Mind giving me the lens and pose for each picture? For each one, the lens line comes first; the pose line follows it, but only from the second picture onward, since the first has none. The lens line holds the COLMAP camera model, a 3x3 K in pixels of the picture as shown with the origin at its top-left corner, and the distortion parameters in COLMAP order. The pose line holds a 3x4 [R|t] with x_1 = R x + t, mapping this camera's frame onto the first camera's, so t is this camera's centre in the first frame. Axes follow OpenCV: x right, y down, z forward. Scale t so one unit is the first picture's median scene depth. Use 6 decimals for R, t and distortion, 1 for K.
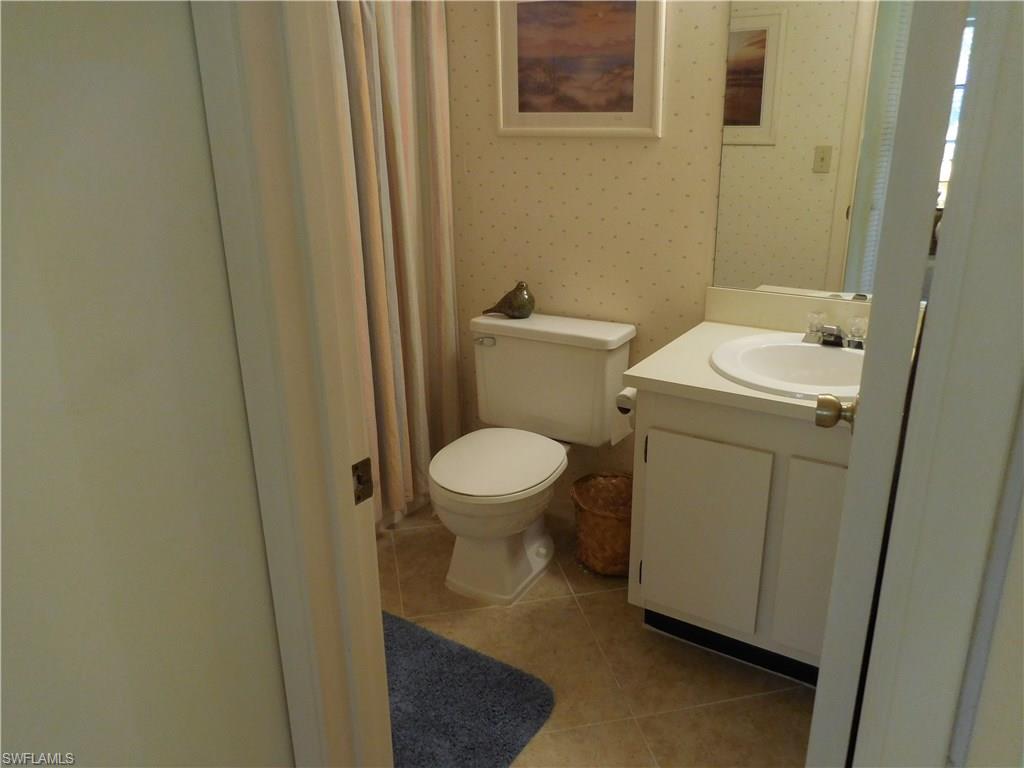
lens RADIAL K [[783.9, 0, 516.2], [0, 783.9, 384.1], [0, 0, 1]] dist [-0.001177, 0.013162]
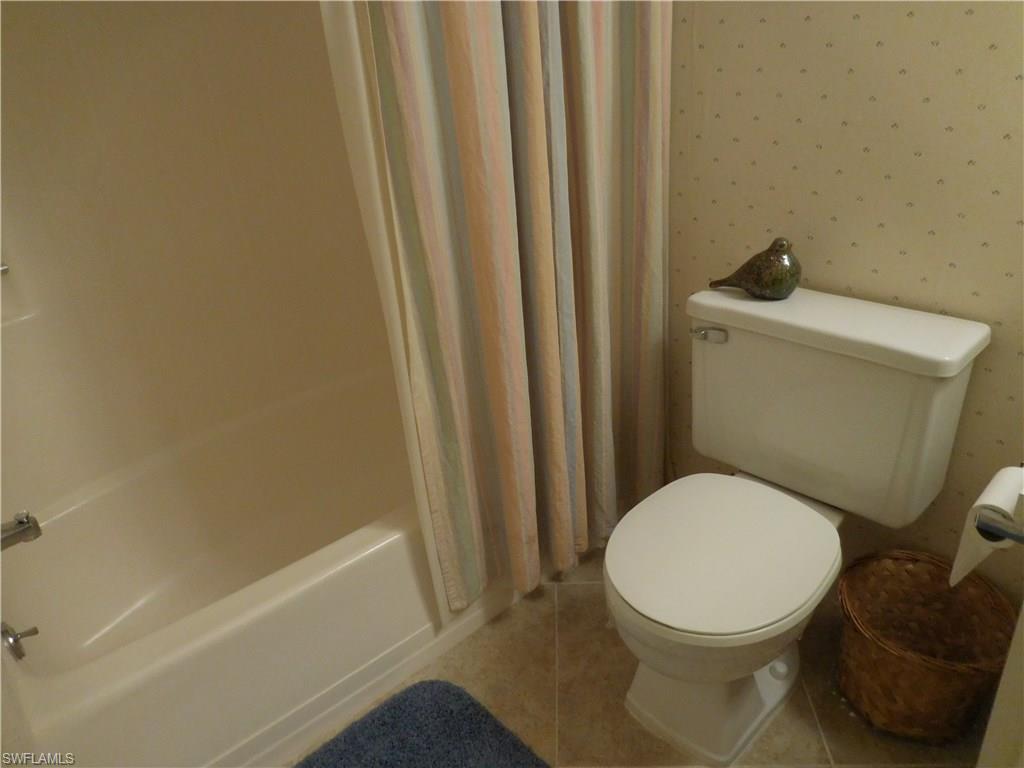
lens RADIAL K [[783.9, 0, 516.2], [0, 783.9, 384.1], [0, 0, 1]] dist [-0.001177, 0.013162]
pose [[0.964673, 0.067598, -0.254629, -0.027566], [-0.029444, 0.988130, 0.150774, -0.104687], [0.261799, -0.137950, 0.955213, 0.364661]]
